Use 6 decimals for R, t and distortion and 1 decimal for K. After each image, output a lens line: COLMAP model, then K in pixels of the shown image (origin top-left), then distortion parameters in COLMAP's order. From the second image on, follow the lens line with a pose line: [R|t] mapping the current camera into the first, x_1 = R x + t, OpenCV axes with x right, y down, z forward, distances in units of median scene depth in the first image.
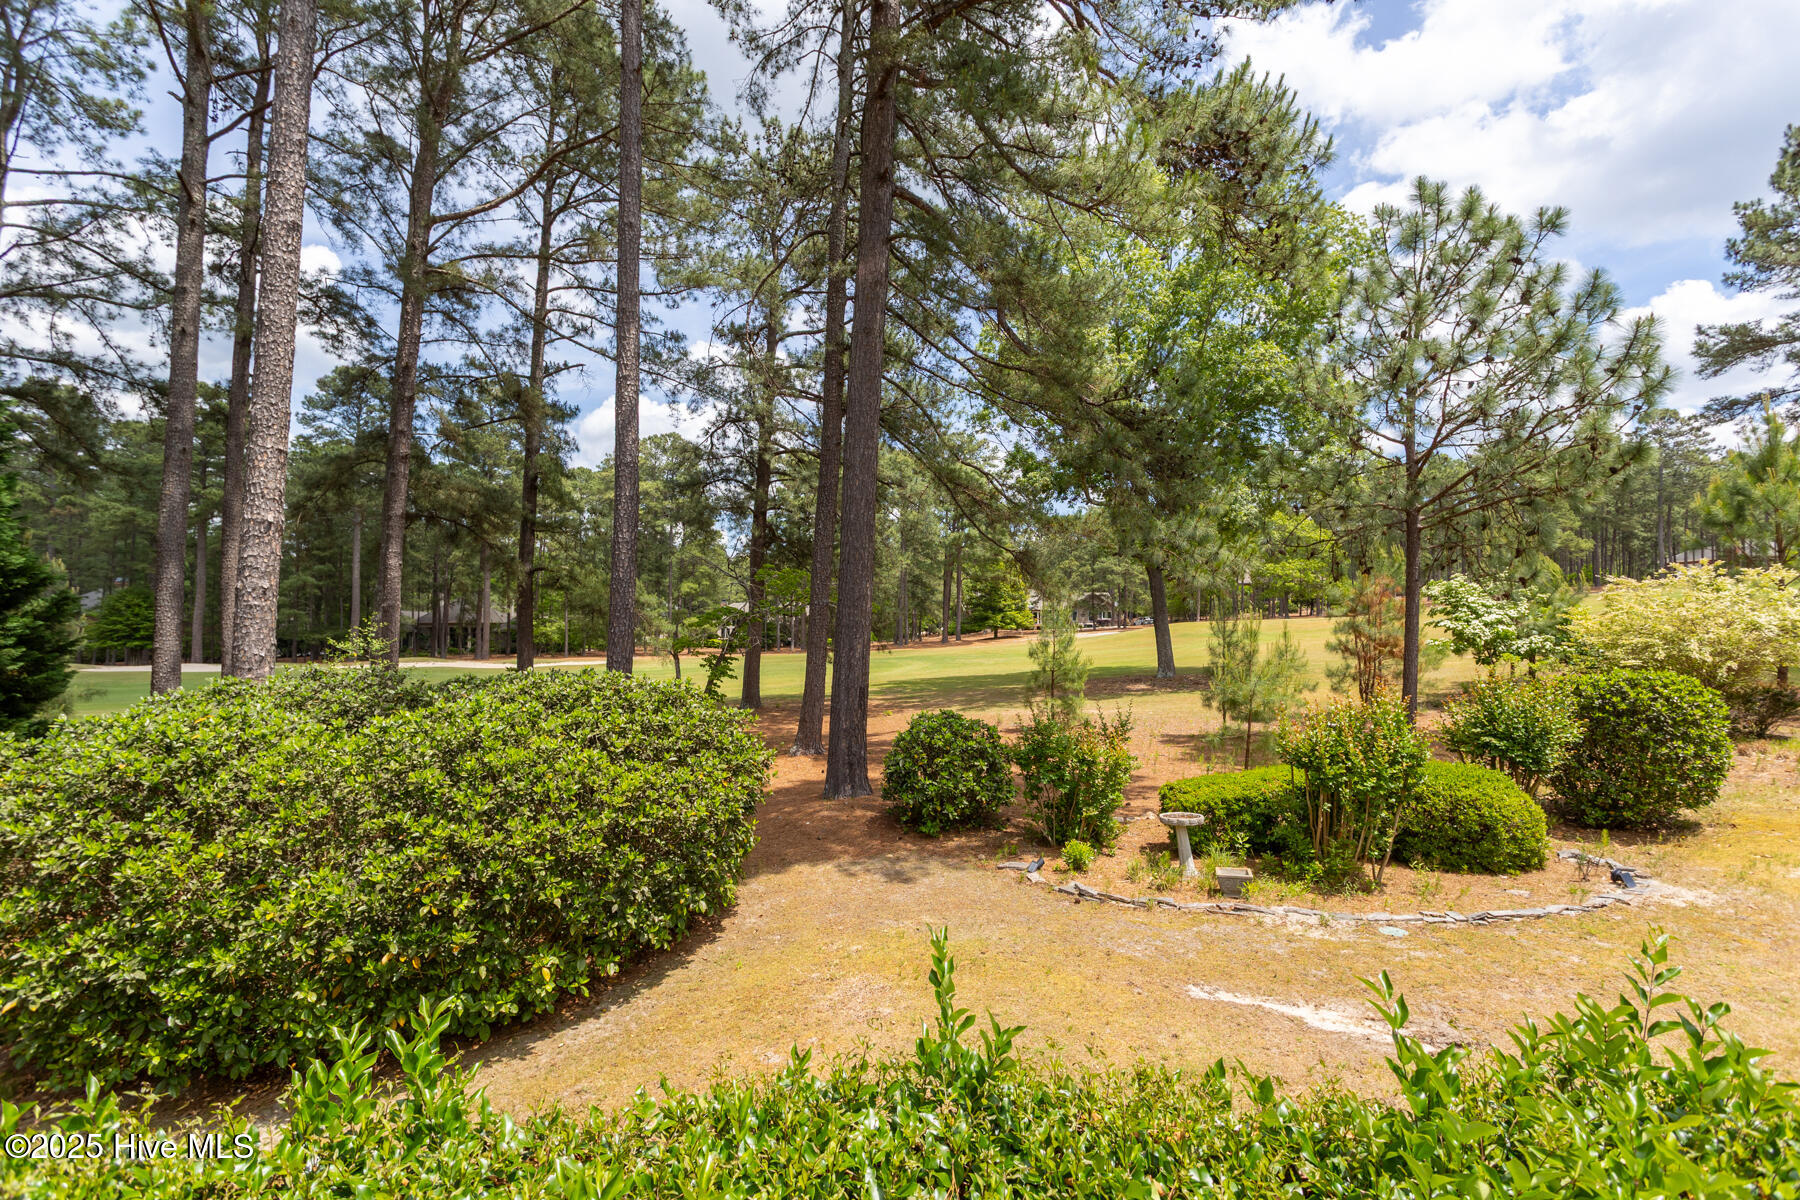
lens RADIAL K [[849.9, 0, 892.6], [0, 849.9, 600.9], [0, 0, 1]] dist [0.000839, -0.000574]
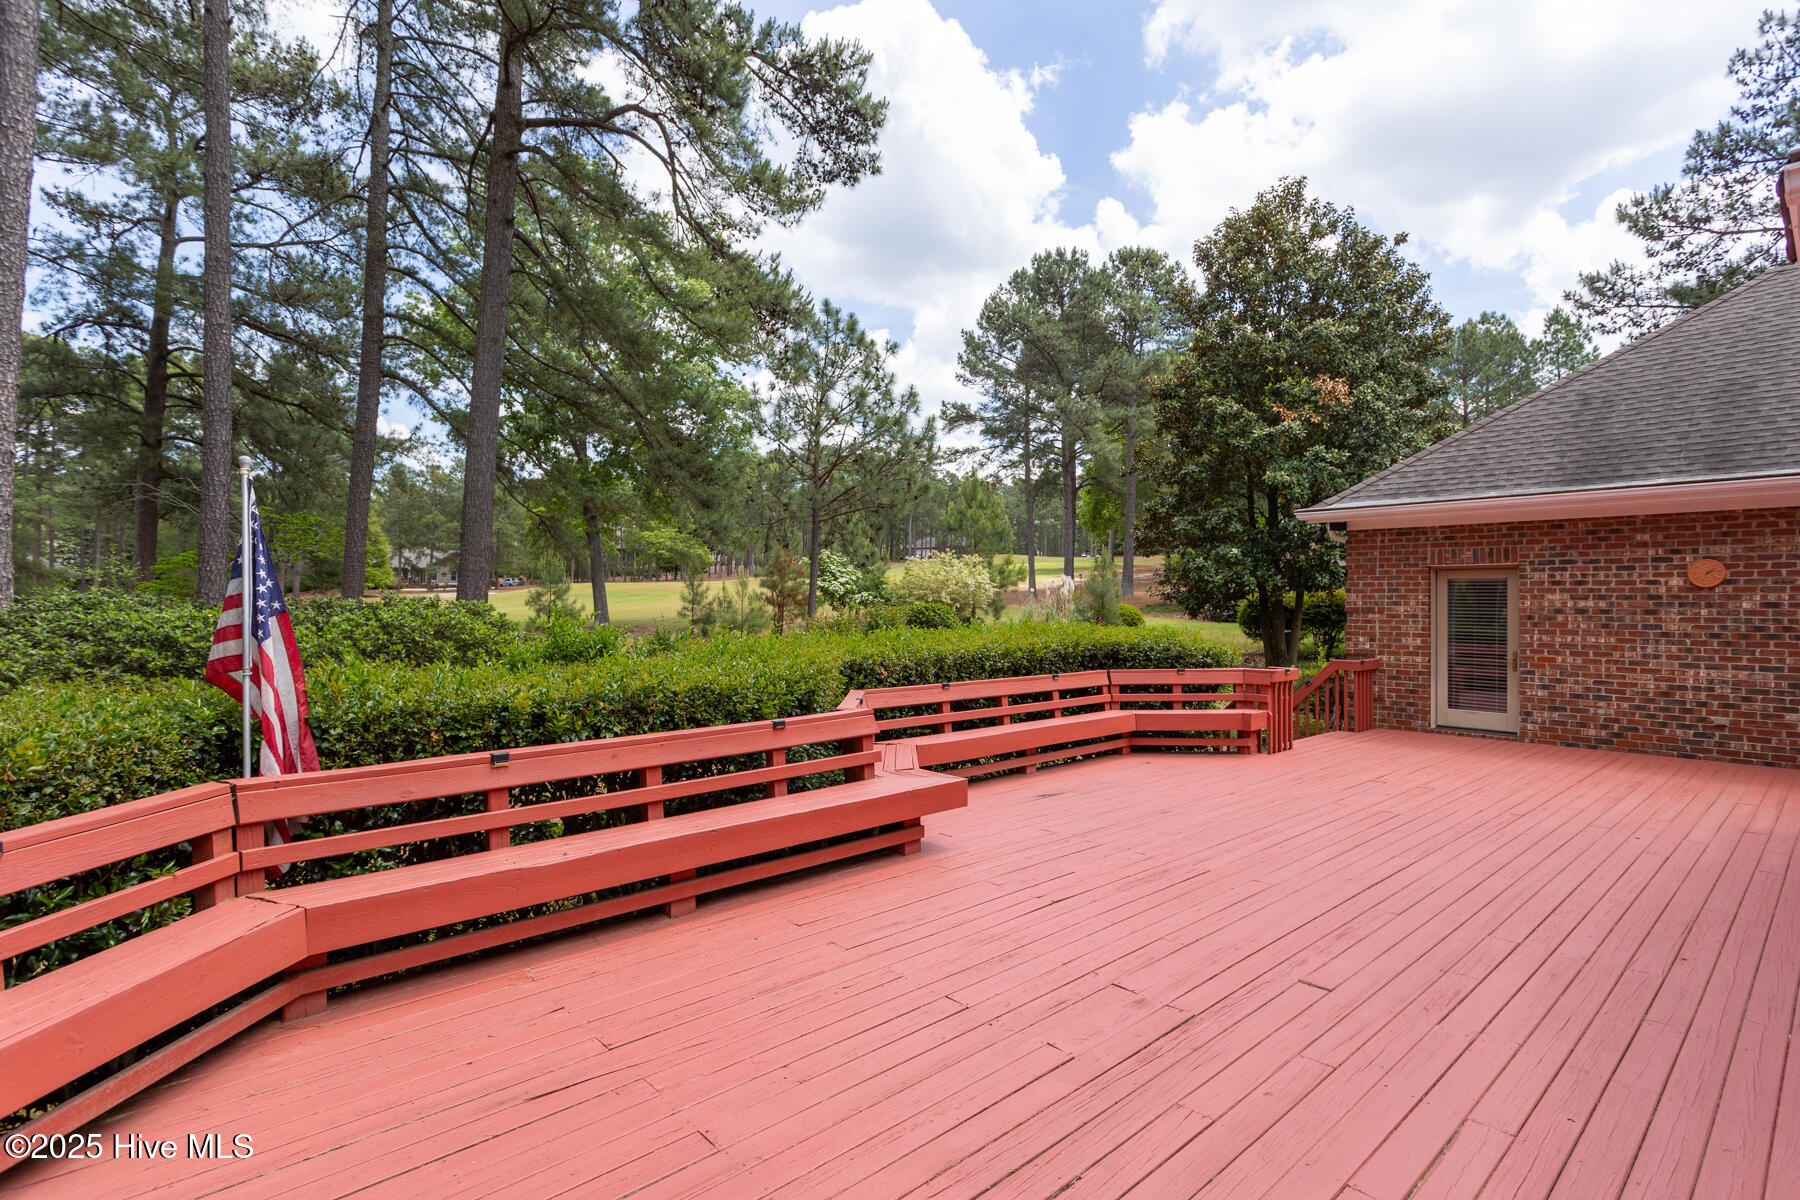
lens RADIAL K [[849.9, 0, 901.8], [0, 849.9, 601.8], [0, 0, 1]] dist [0.000839, -0.000574]
pose [[0.746225, 0.005713, 0.665669, -0.231859], [-0.034704, 0.998937, 0.030330, 0.009243], [-0.664788, -0.045734, 0.745630, -0.211158]]
